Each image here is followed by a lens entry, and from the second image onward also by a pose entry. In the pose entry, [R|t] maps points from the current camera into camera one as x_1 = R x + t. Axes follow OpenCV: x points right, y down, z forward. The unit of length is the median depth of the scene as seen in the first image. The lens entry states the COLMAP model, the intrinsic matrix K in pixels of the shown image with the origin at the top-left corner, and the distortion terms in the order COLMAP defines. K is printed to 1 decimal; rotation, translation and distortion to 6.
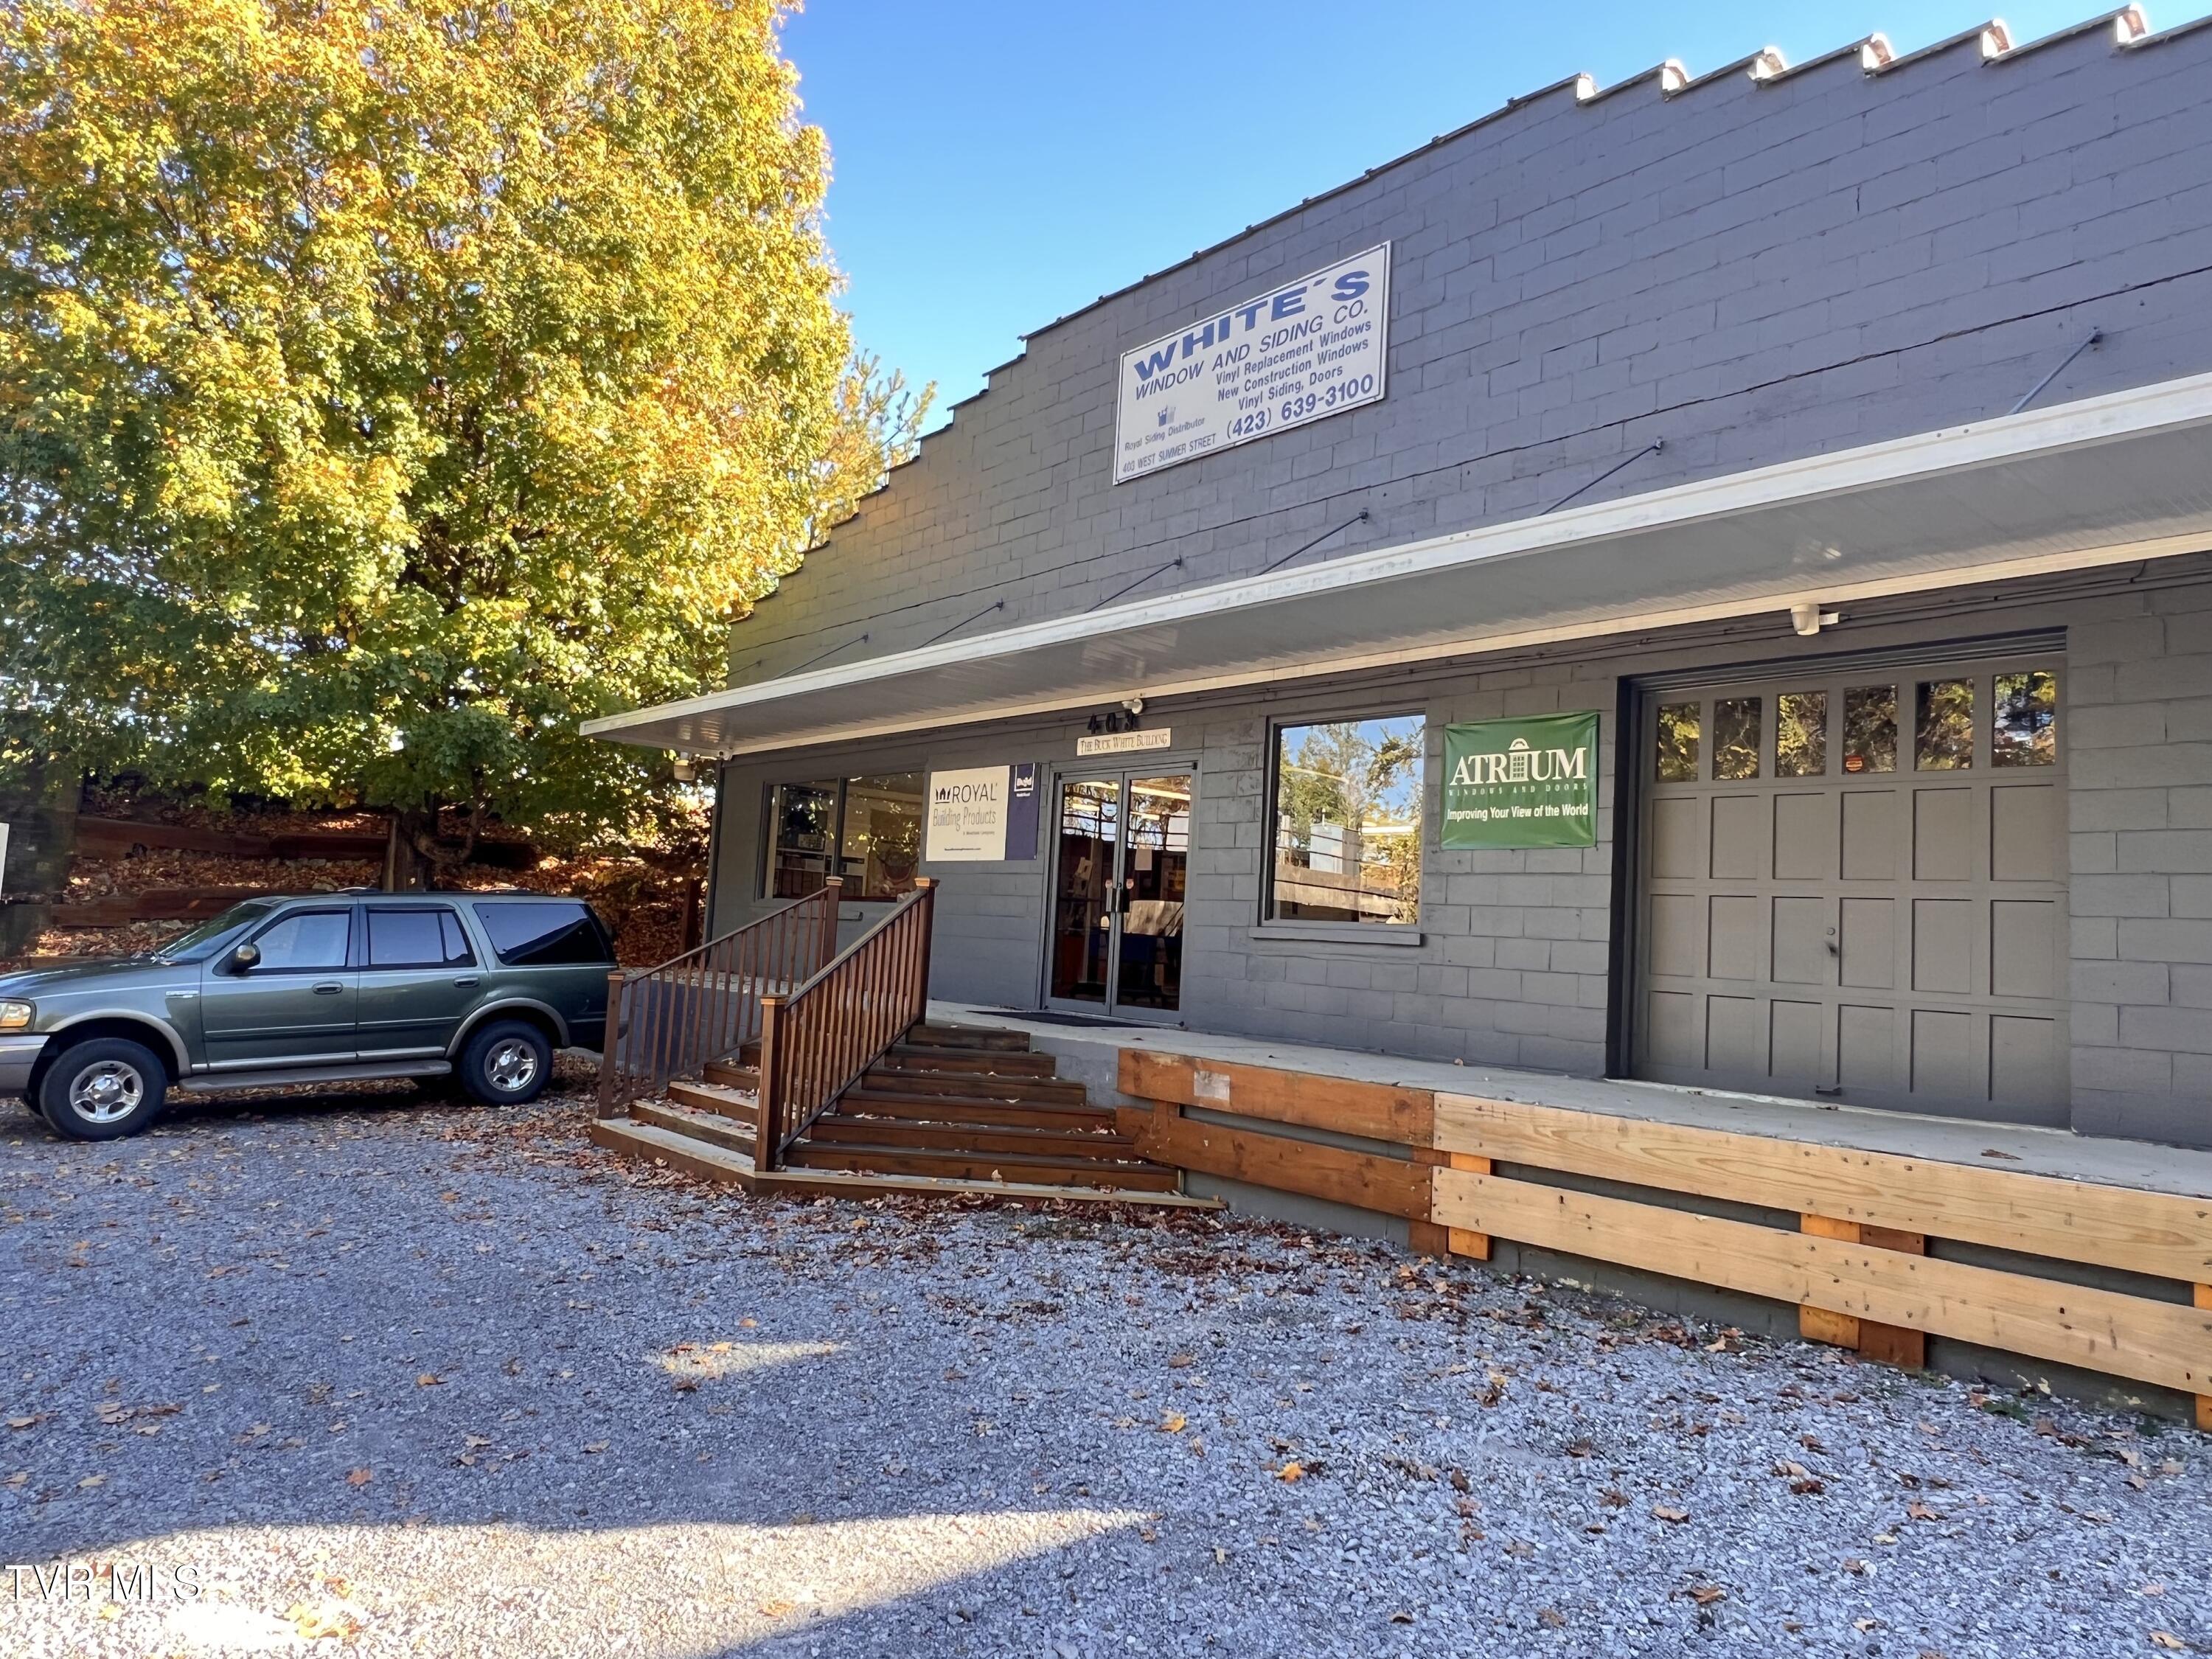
lens RADIAL K [[1430.9, 0, 1097.0], [0, 1430.9, 822.6], [0, 0, 1]] dist [0.002340, -0.003626]
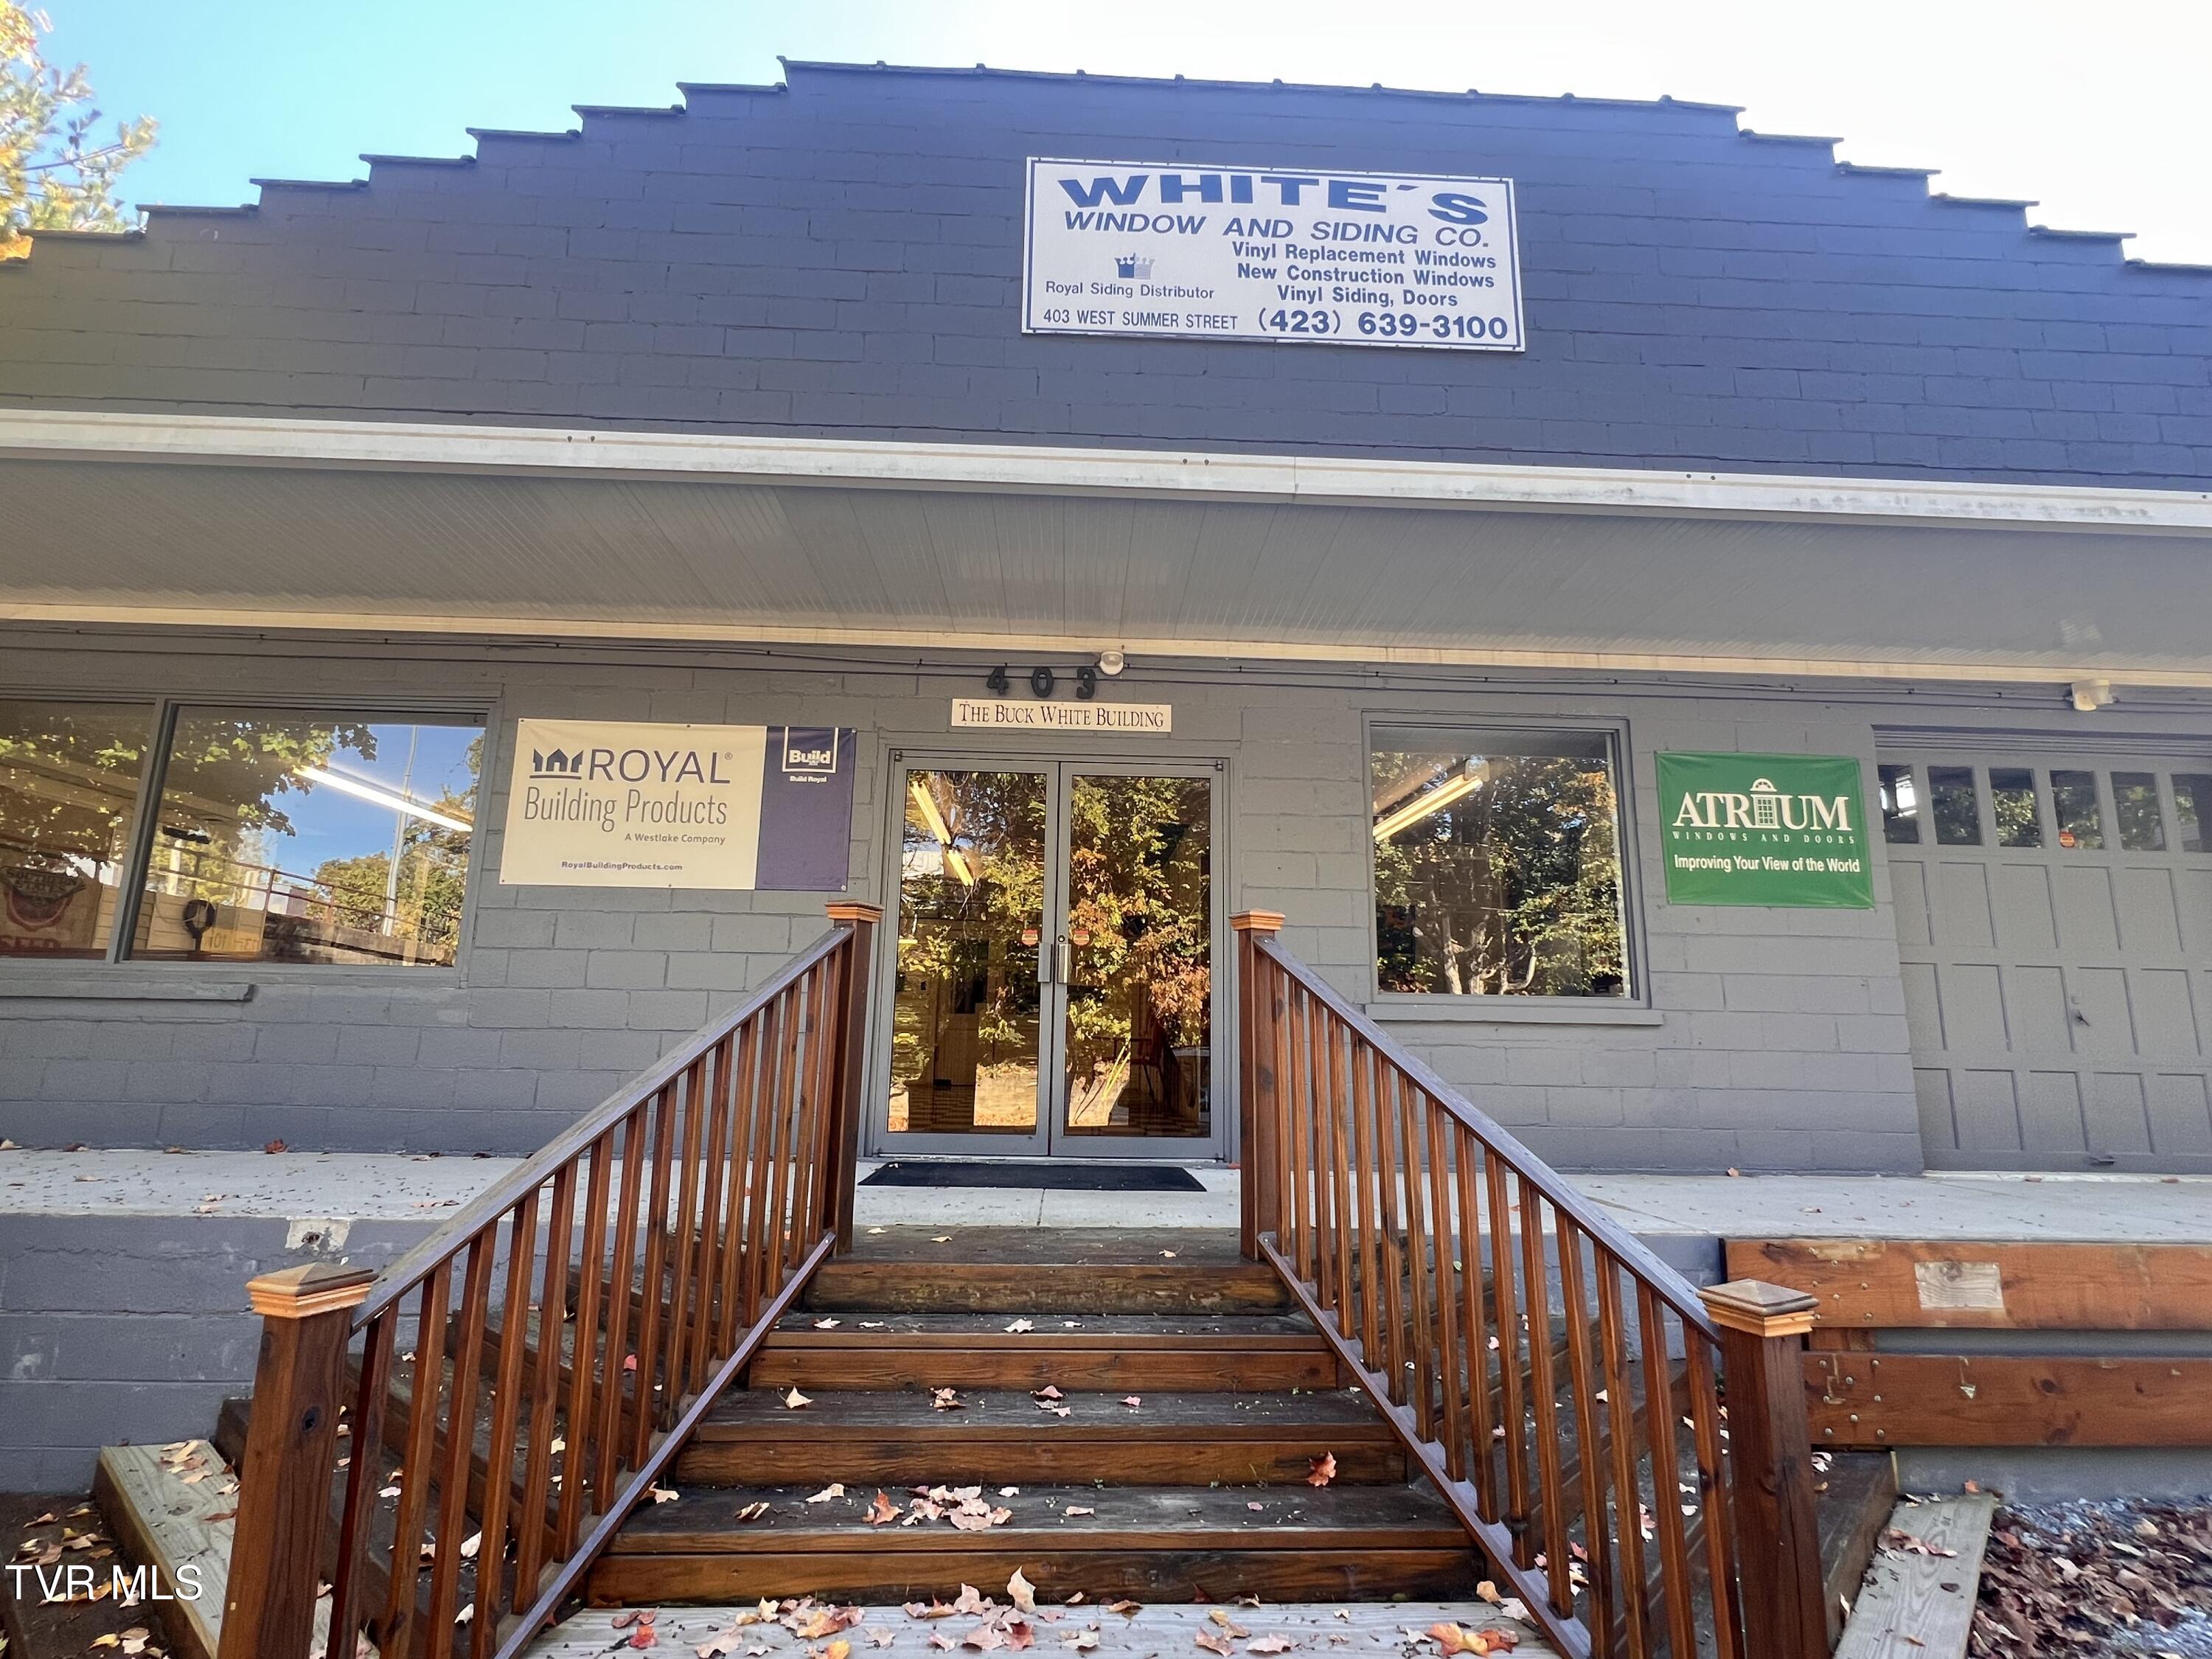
lens RADIAL K [[1078.7, 0, 1099.7], [0, 1078.7, 829.7], [0, 0, 1]] dist [-0.004185, 0.001027]
pose [[0.616332, 0.102561, 0.780779, -0.419974], [-0.048371, 0.994541, -0.092458, 0.047135], [-0.785999, 0.019218, 0.617928, 0.844140]]
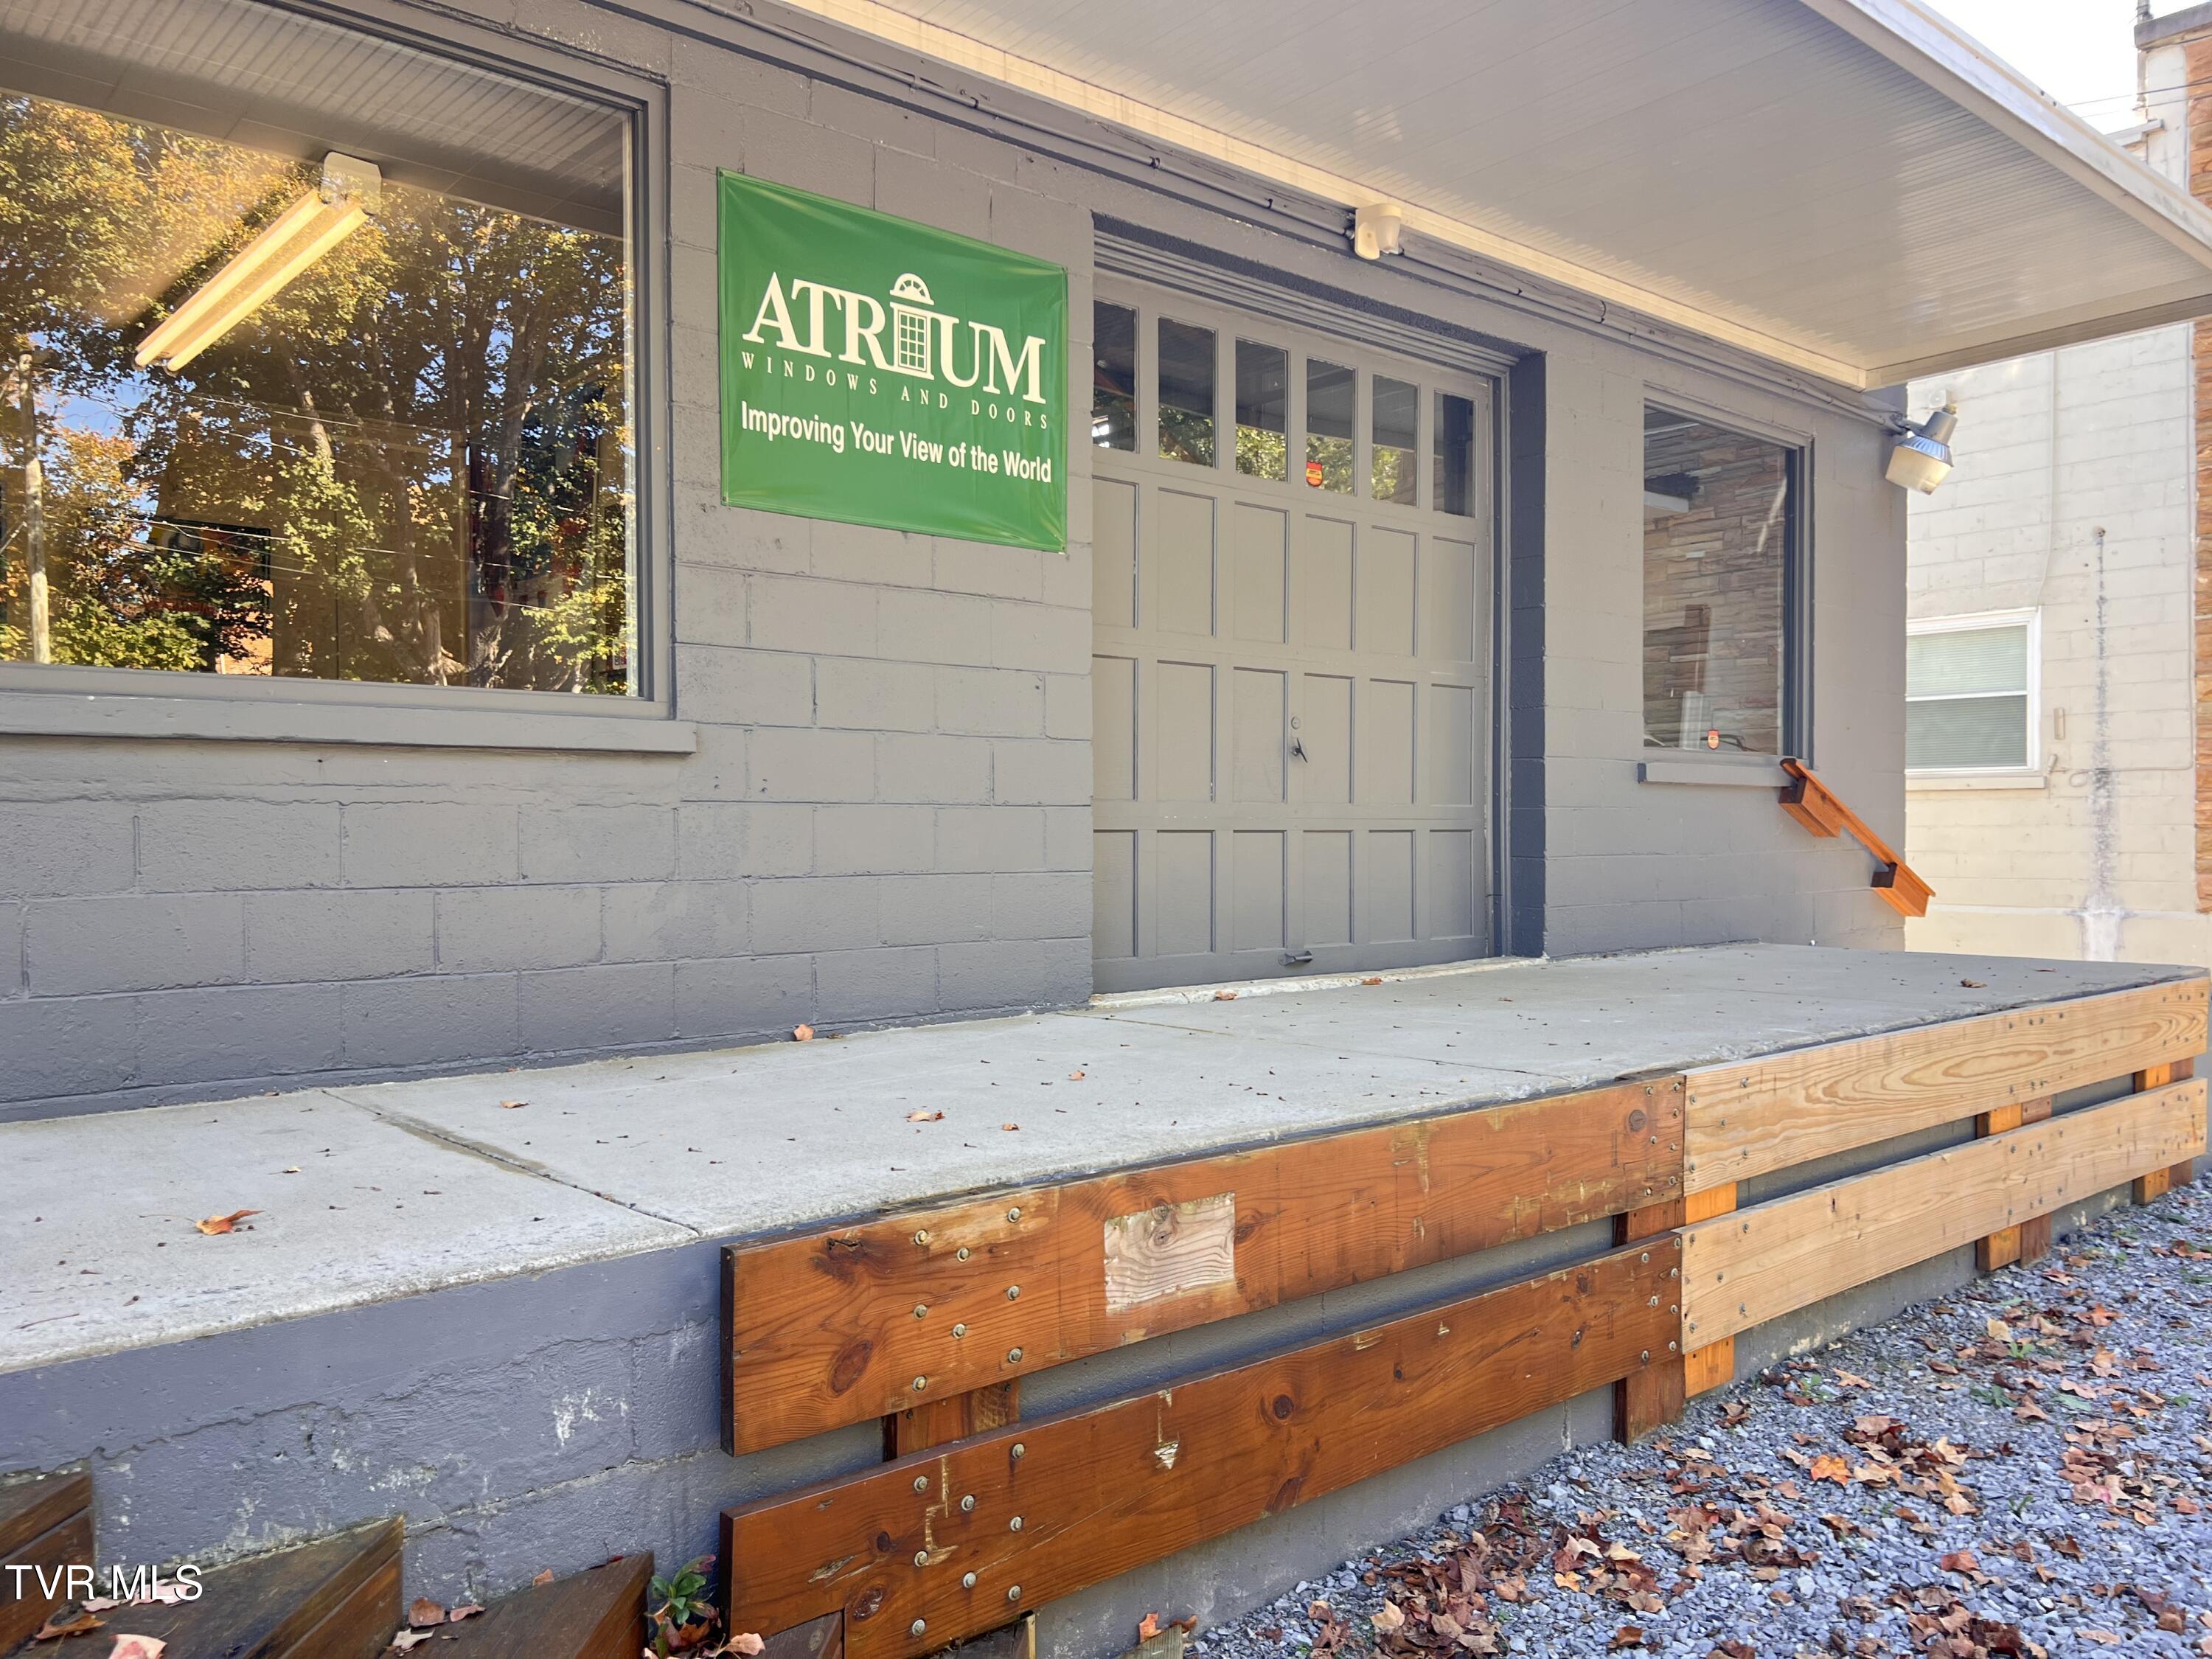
lens RADIAL K [[1663.2, 0, 1106.0], [0, 1663.2, 829.5], [0, 0, 1]] dist [0.090368, -0.100452]
pose [[-0.010513, -0.061161, 0.998073, -0.208810], [-0.081450, 0.994863, 0.060106, 0.068091], [-0.996622, -0.080661, -0.015441, 0.864497]]
